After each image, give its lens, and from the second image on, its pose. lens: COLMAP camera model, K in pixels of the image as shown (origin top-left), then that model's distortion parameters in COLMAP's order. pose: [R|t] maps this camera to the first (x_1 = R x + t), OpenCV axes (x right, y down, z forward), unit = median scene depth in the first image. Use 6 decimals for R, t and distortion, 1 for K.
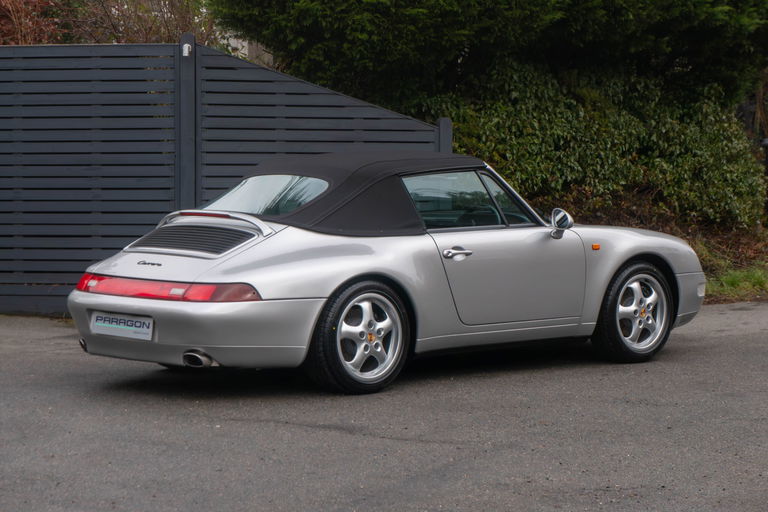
lens RADIAL K [[2136.9, 0, 396.5], [0, 2136.9, 255.9], [0, 0, 1]] dist [-0.069905, 2.215340]
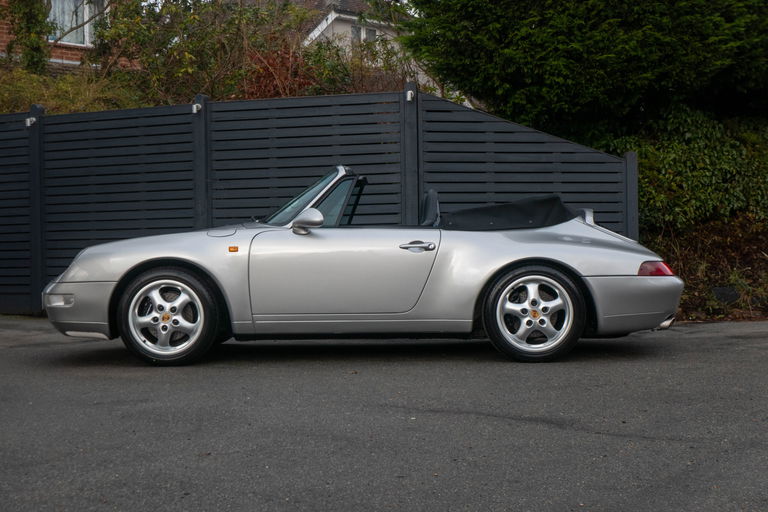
lens RADIAL K [[1255.9, 0, 383.2], [0, 1255.9, 240.0], [0, 0, 1]] dist [-0.010697, -0.223746]
pose [[0.988616, -0.017500, -0.149442, -0.009174], [0.008936, 0.998289, -0.057787, 0.021329], [0.150198, 0.055794, 0.987080, 0.288892]]
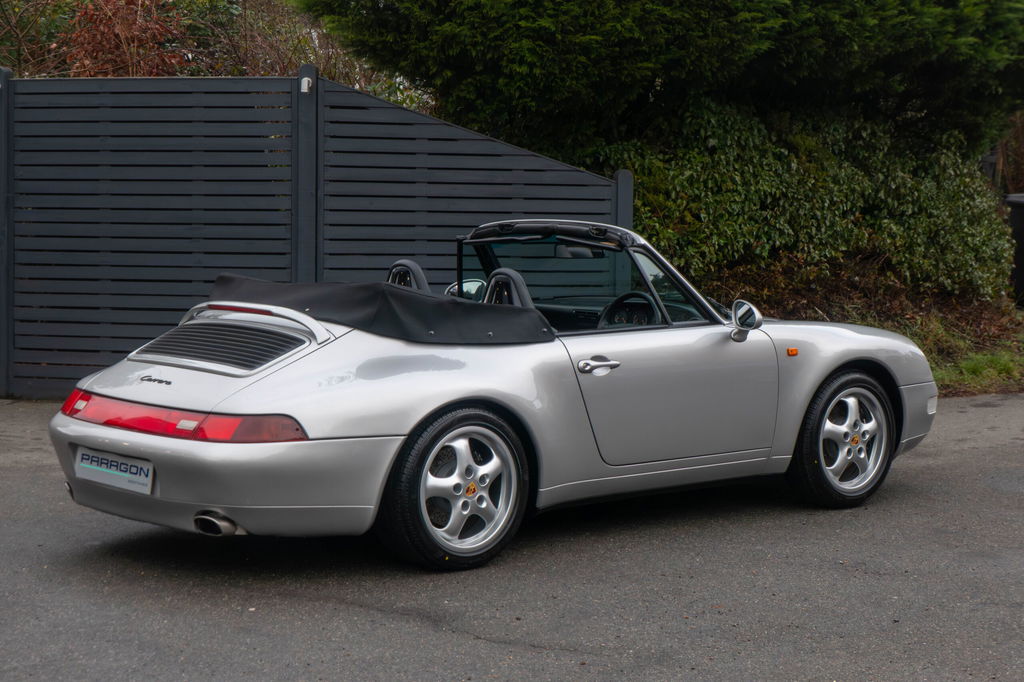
lens RADIAL K [[2030.0, 0, 513.6], [0, 2030.0, 328.9], [0, 0, 1]] dist [0.042696, -0.462496]
pose [[0.998192, 0.012480, -0.058803, 0.025553], [-0.011450, 0.999776, 0.017811, -0.016228], [0.059012, -0.017106, 0.998111, 0.207855]]
